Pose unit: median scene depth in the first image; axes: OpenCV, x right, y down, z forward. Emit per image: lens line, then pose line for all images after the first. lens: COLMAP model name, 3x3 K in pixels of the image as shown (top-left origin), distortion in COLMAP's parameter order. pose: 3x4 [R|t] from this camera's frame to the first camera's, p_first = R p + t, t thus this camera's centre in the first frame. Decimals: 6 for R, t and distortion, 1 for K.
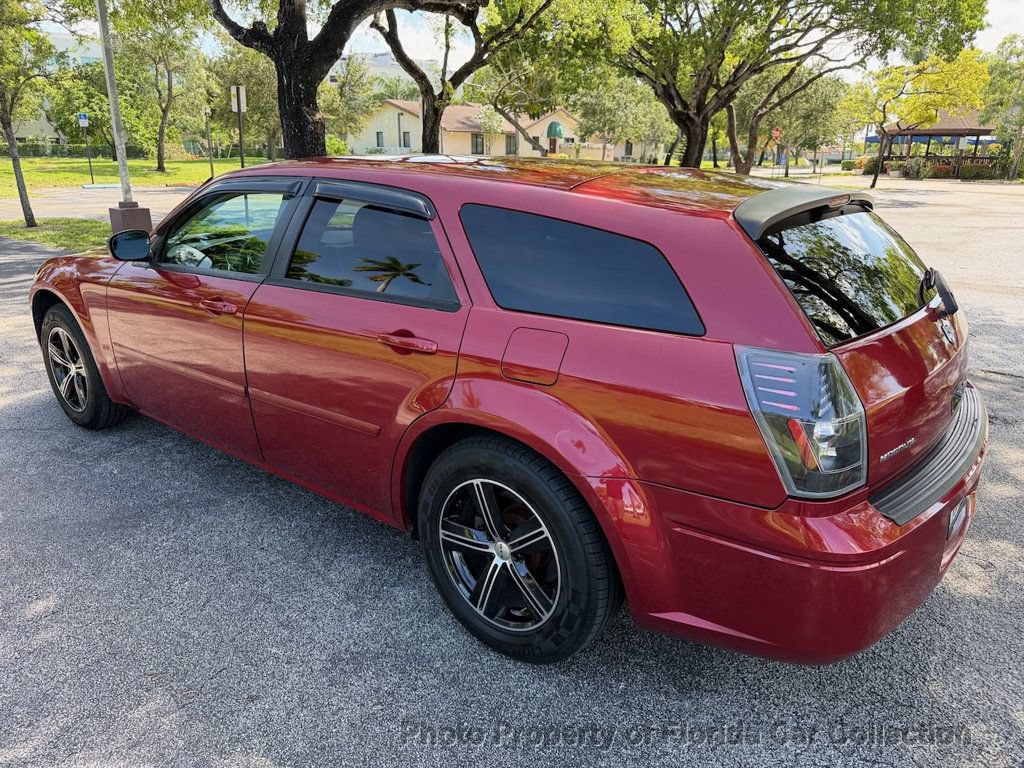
lens RADIAL K [[763.6, 0, 514.6], [0, 763.6, 385.8], [0, 0, 1]] dist [0.017365, -0.029271]
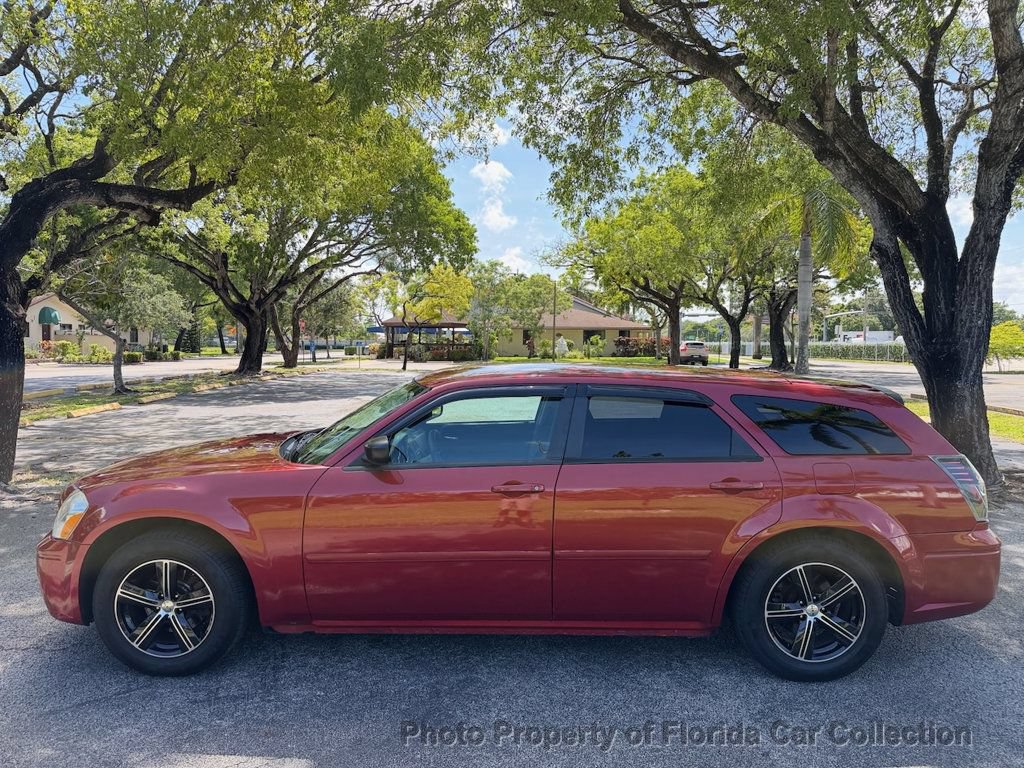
lens RADIAL K [[763.6, 0, 514.6], [0, 763.6, 385.8], [0, 0, 1]] dist [0.017365, -0.029271]
pose [[0.760491, -0.039248, 0.648161, -0.858327], [0.186808, 0.969197, -0.160496, -0.053295], [-0.621897, 0.243138, 0.744398, 0.057803]]
